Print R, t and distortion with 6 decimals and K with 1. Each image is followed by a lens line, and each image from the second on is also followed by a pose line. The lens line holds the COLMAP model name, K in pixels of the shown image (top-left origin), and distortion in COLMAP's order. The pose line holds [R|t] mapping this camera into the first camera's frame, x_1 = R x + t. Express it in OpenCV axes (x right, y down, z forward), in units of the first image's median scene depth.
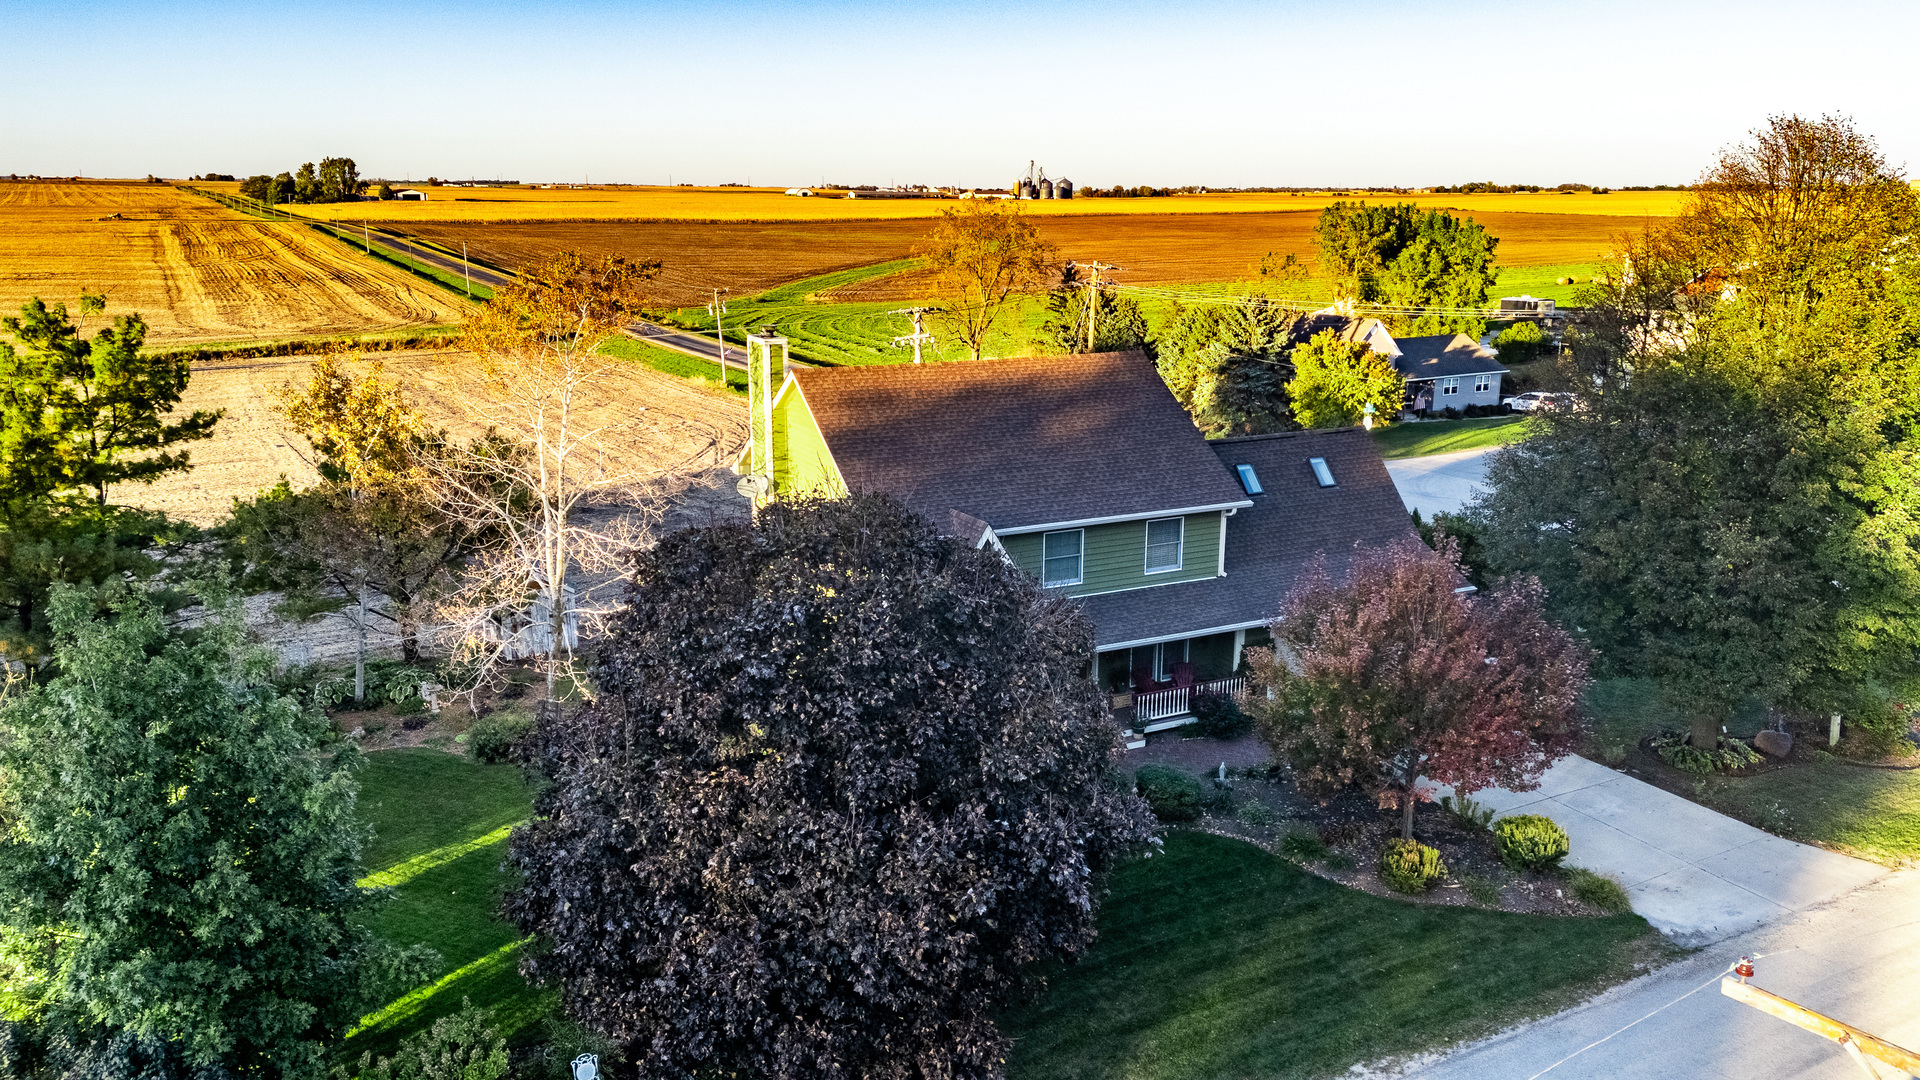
lens RADIAL K [[1414.8, 0, 960.0], [0, 1414.8, 540.0], [0, 0, 1]] dist [0.004175, 0.009968]
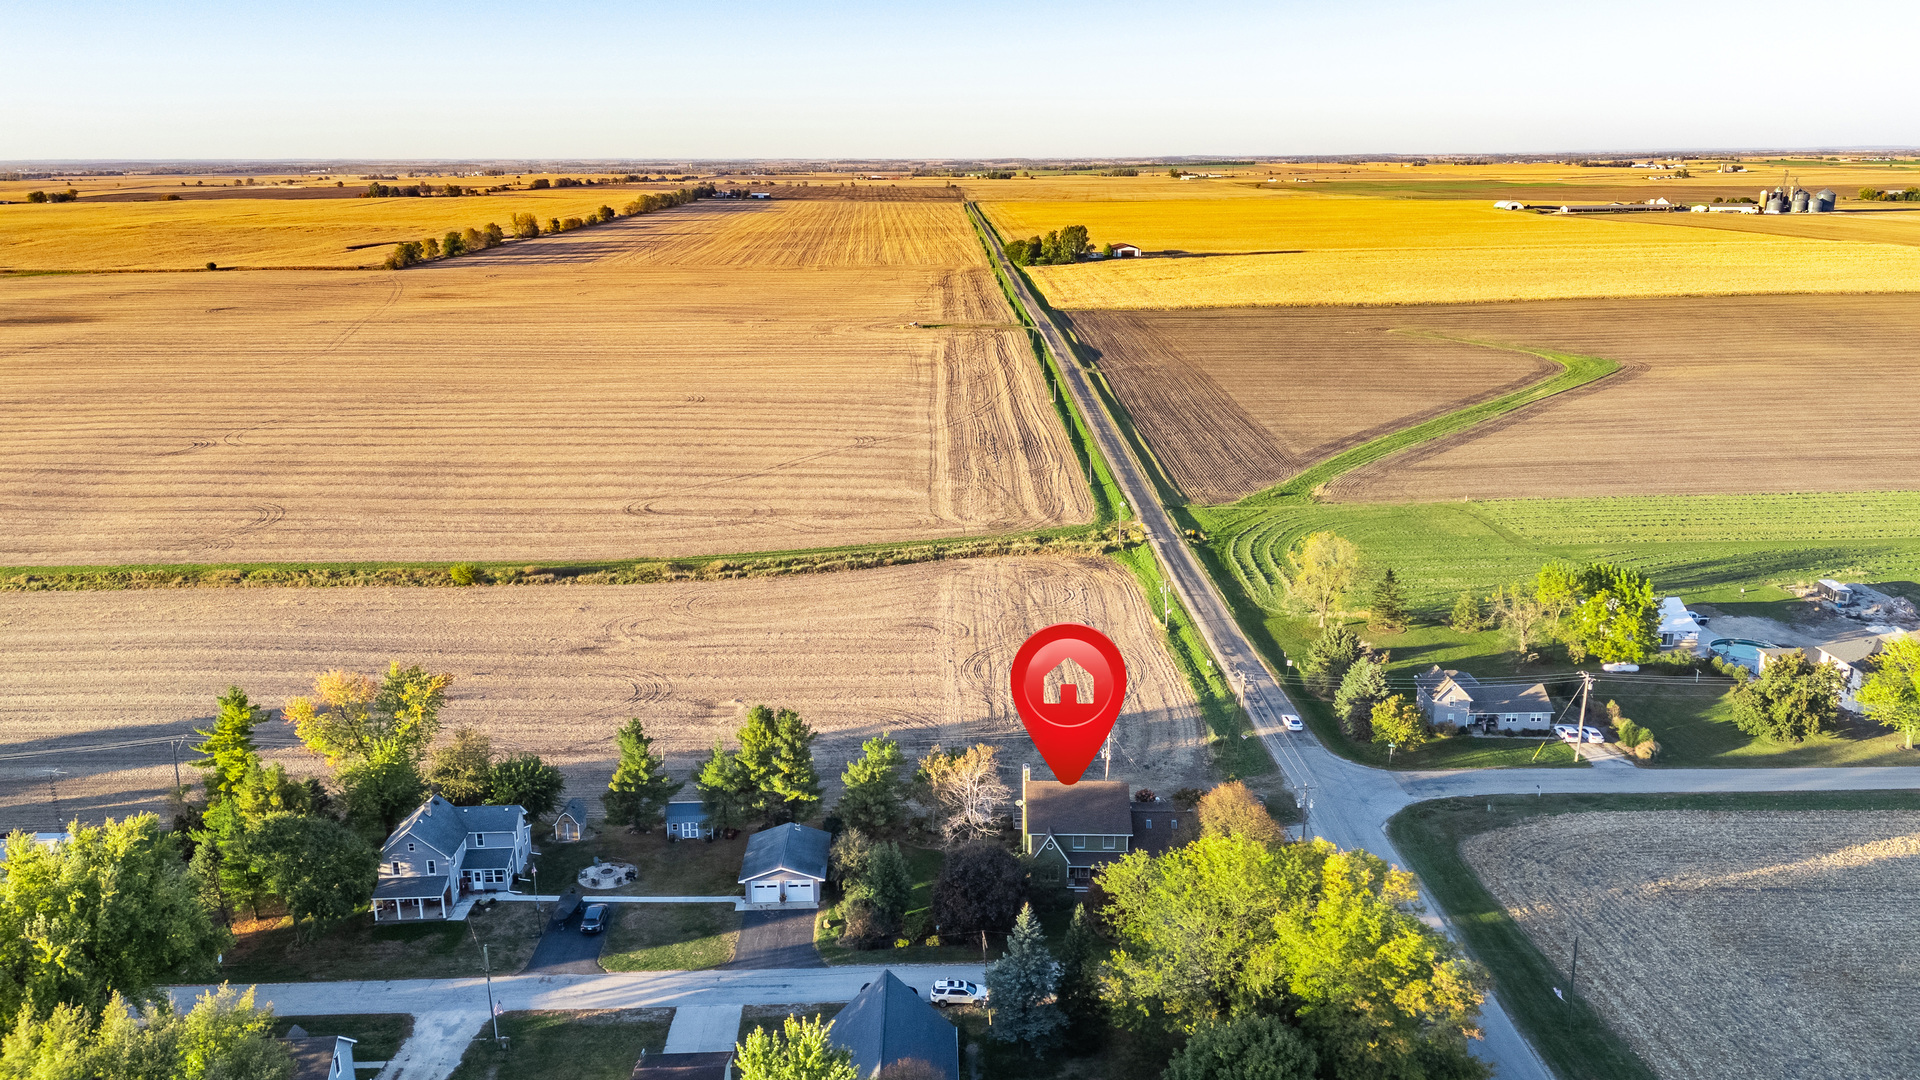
lens RADIAL K [[1414.8, 0, 960.0], [0, 1414.8, 540.0], [0, 0, 1]] dist [0.004175, 0.009968]
pose [[0.877775, 0.121380, -0.463440, 0.096275], [-0.107391, 0.992606, 0.056571, -0.064910], [0.466880, 0.000113, 0.884320, -0.172233]]
